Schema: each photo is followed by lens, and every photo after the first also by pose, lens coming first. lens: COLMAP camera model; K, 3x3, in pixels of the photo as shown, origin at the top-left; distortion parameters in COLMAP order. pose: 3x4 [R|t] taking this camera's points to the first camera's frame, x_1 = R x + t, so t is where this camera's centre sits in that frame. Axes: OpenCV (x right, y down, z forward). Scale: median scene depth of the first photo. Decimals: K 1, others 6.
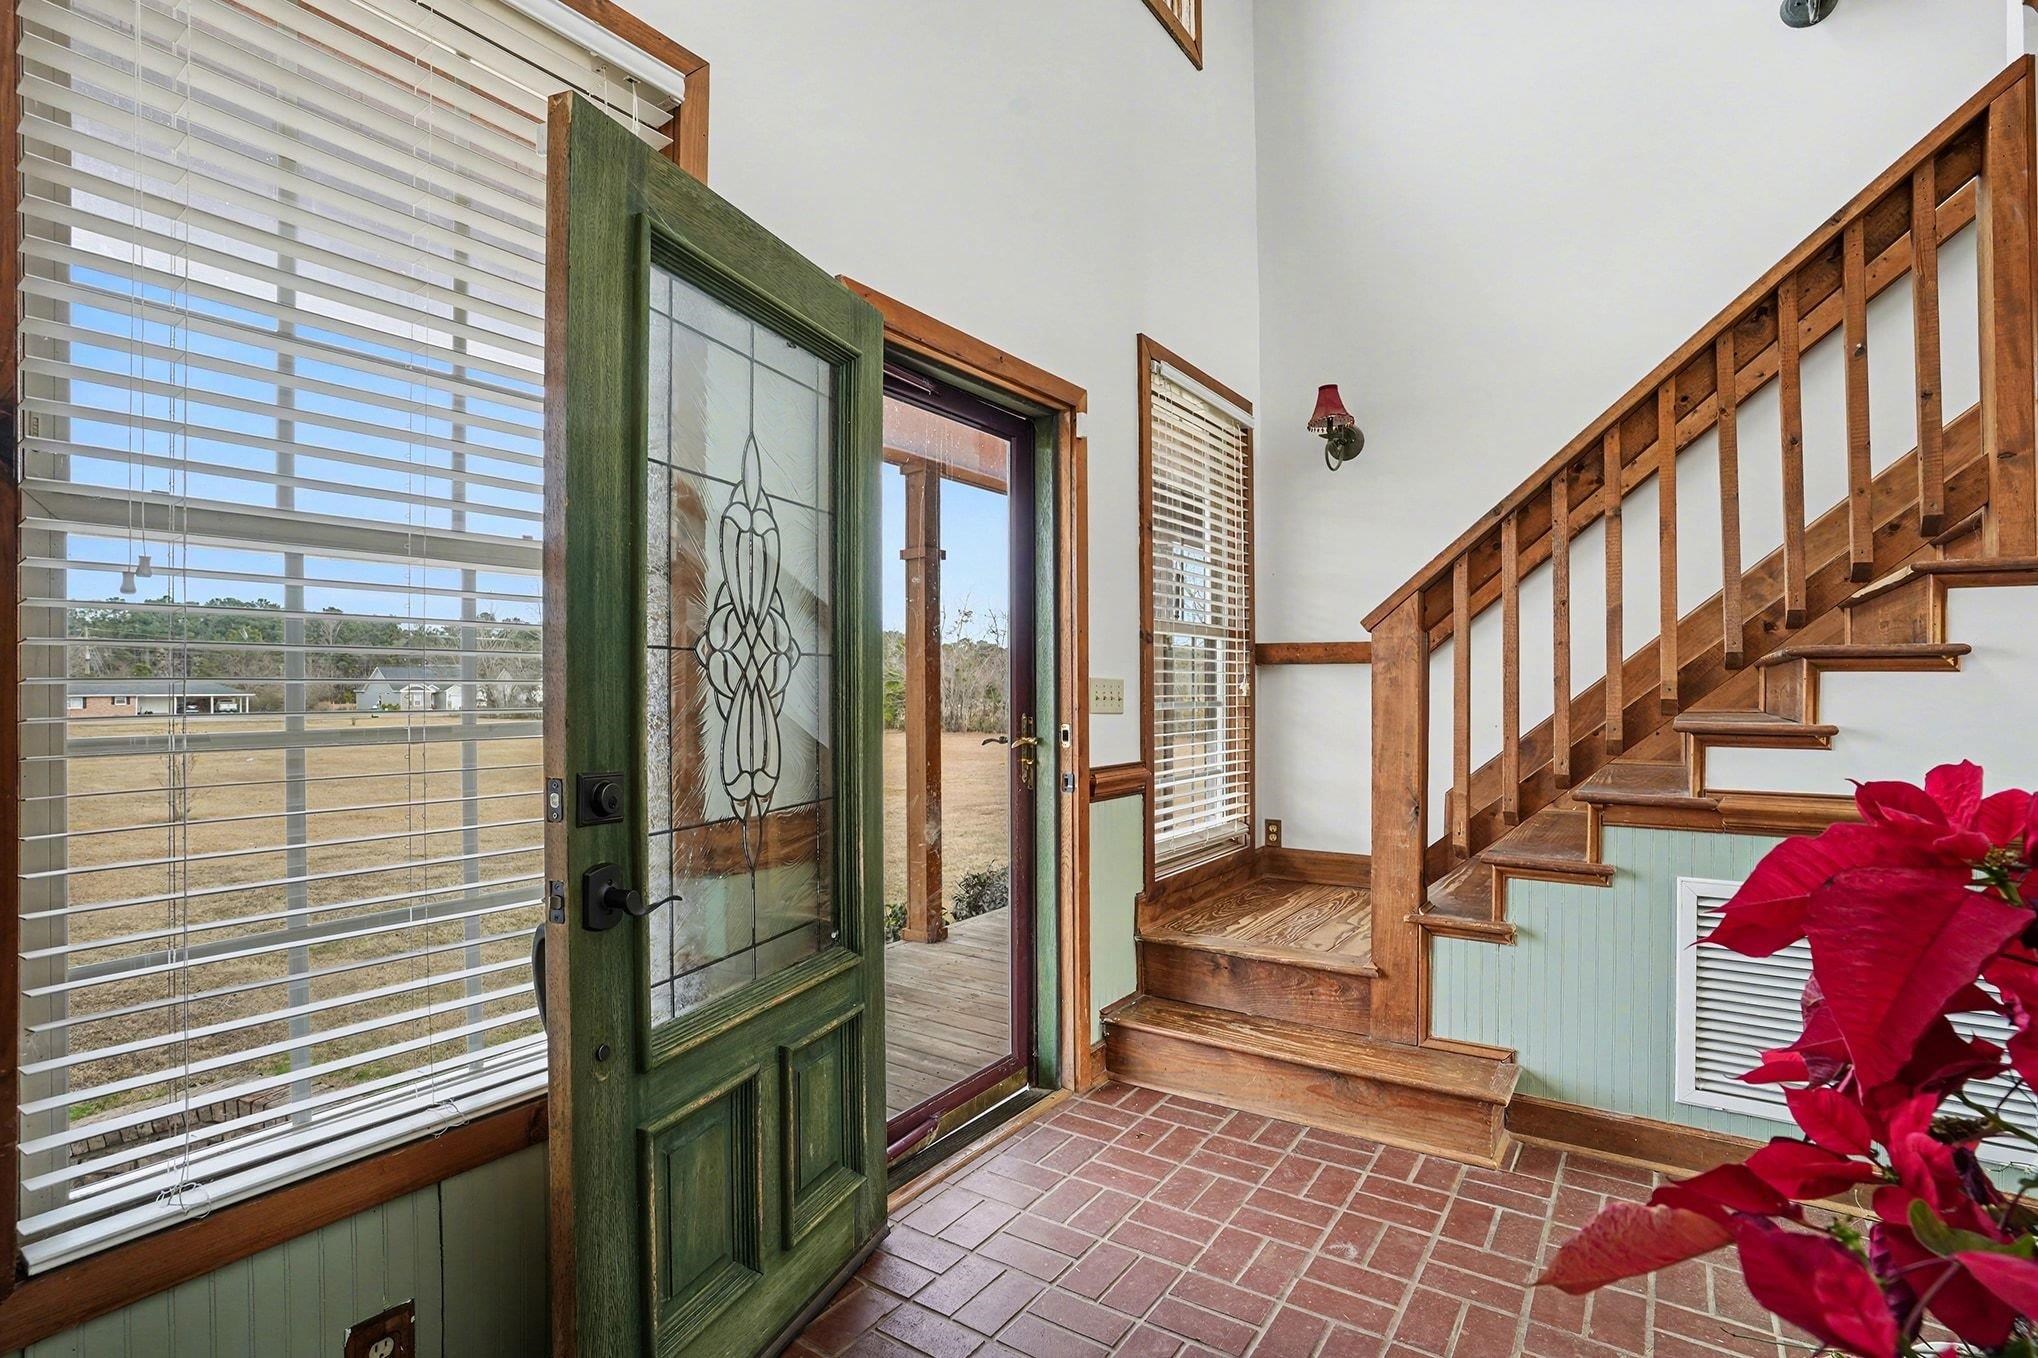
lens RADIAL K [[1022.4, 0, 1030.0], [0, 1022.4, 679.3], [0, 0, 1]] dist [-0.030854, -0.000185]
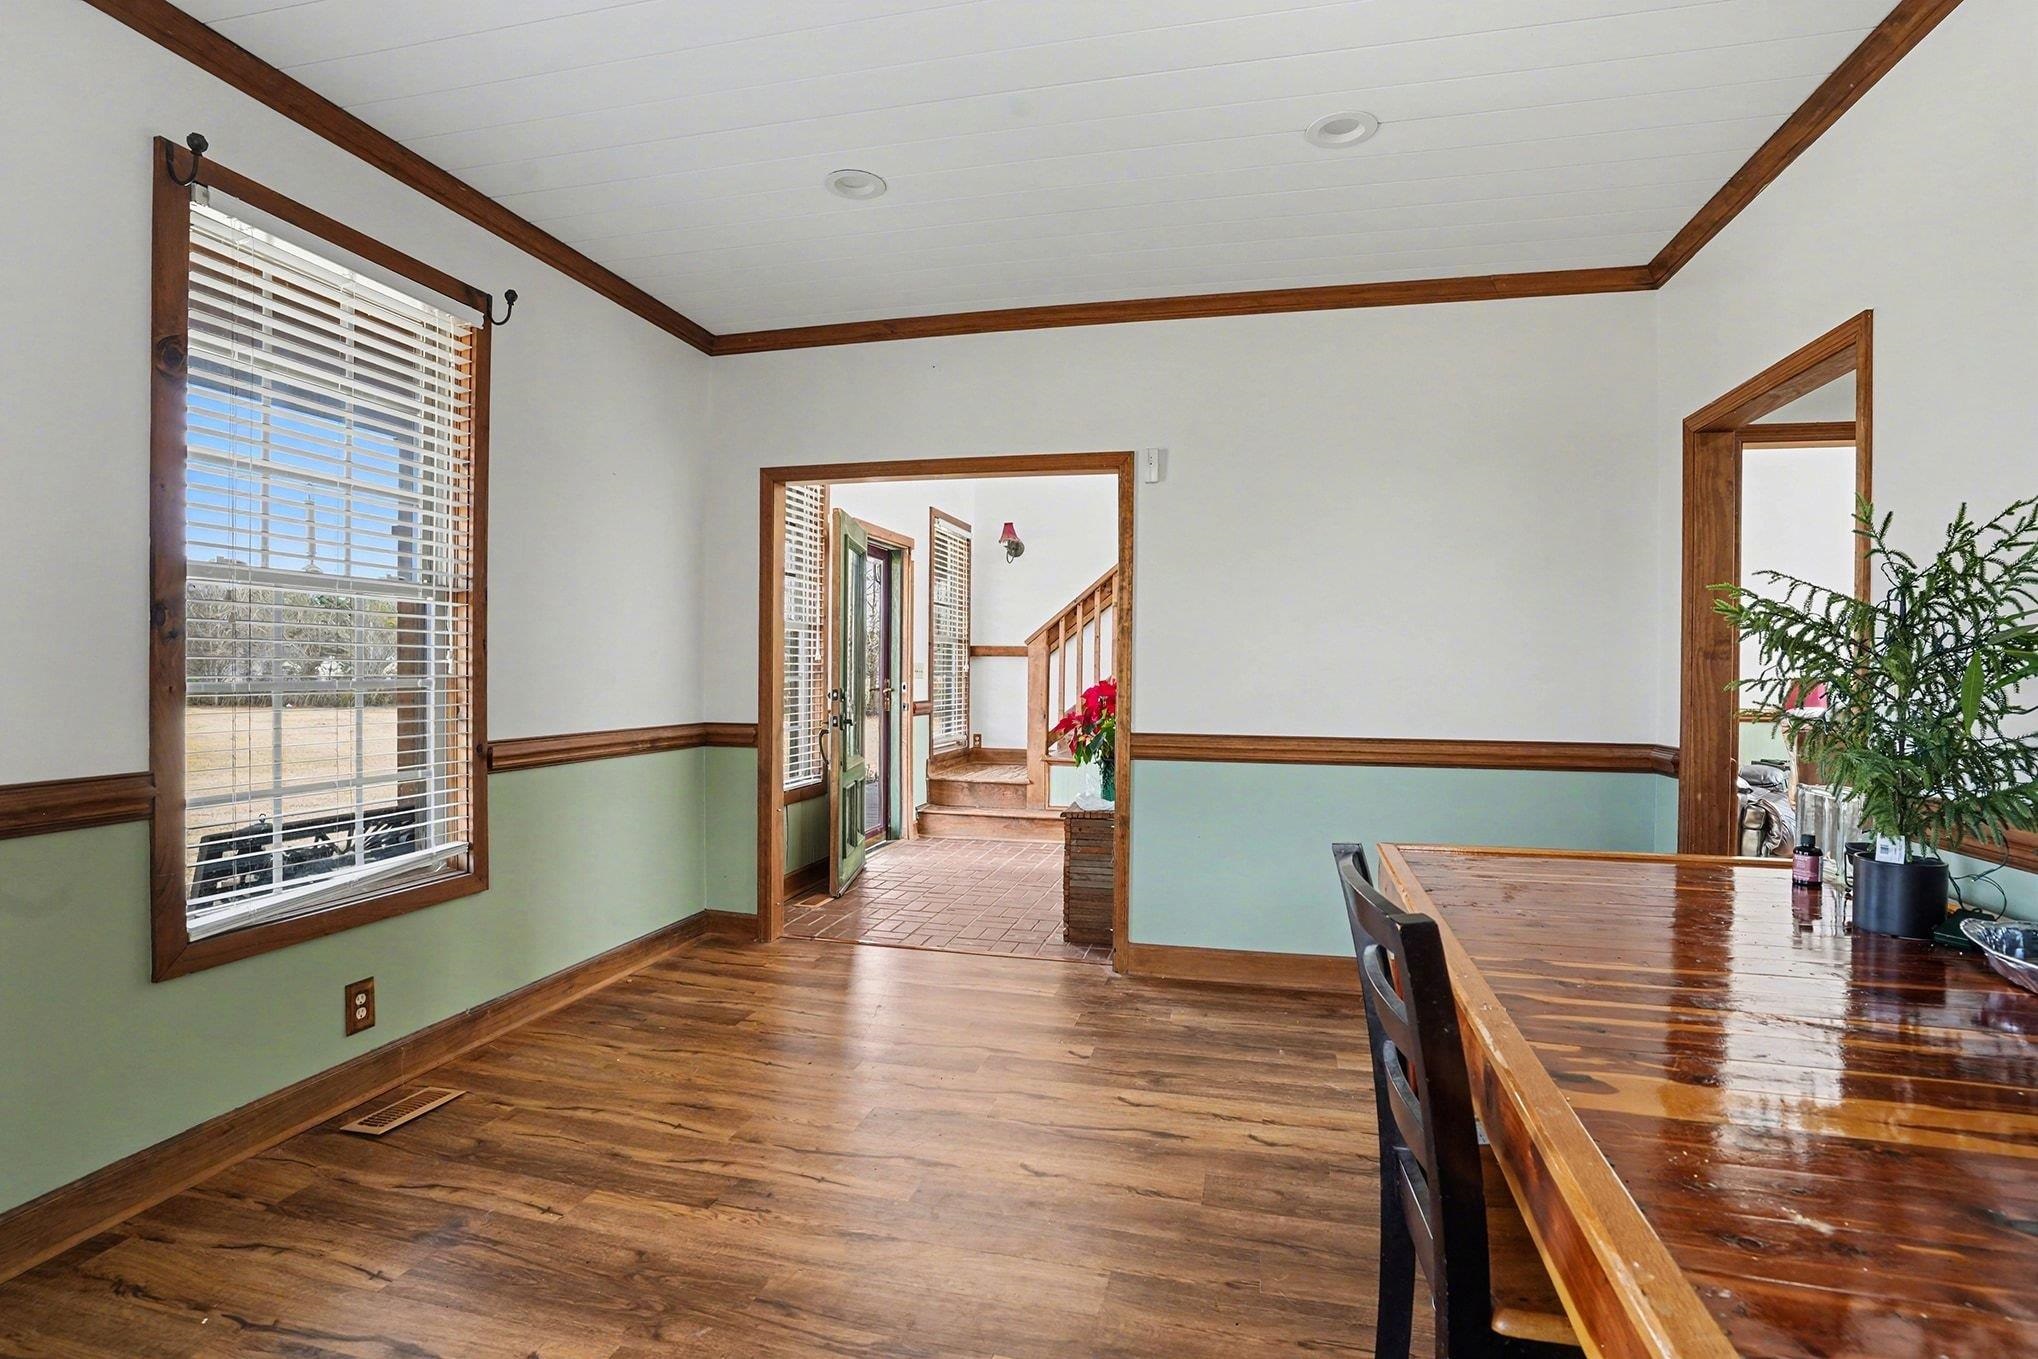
lens RADIAL K [[1022.4, 0, 1011.2], [0, 1022.4, 673.9], [0, 0, 1]] dist [-0.030854, -0.000185]
pose [[0.948157, 0.006608, 0.317734, -0.456713], [-0.011631, 0.999836, 0.013916, -0.010900], [-0.317590, -0.016890, 0.948078, -1.243186]]
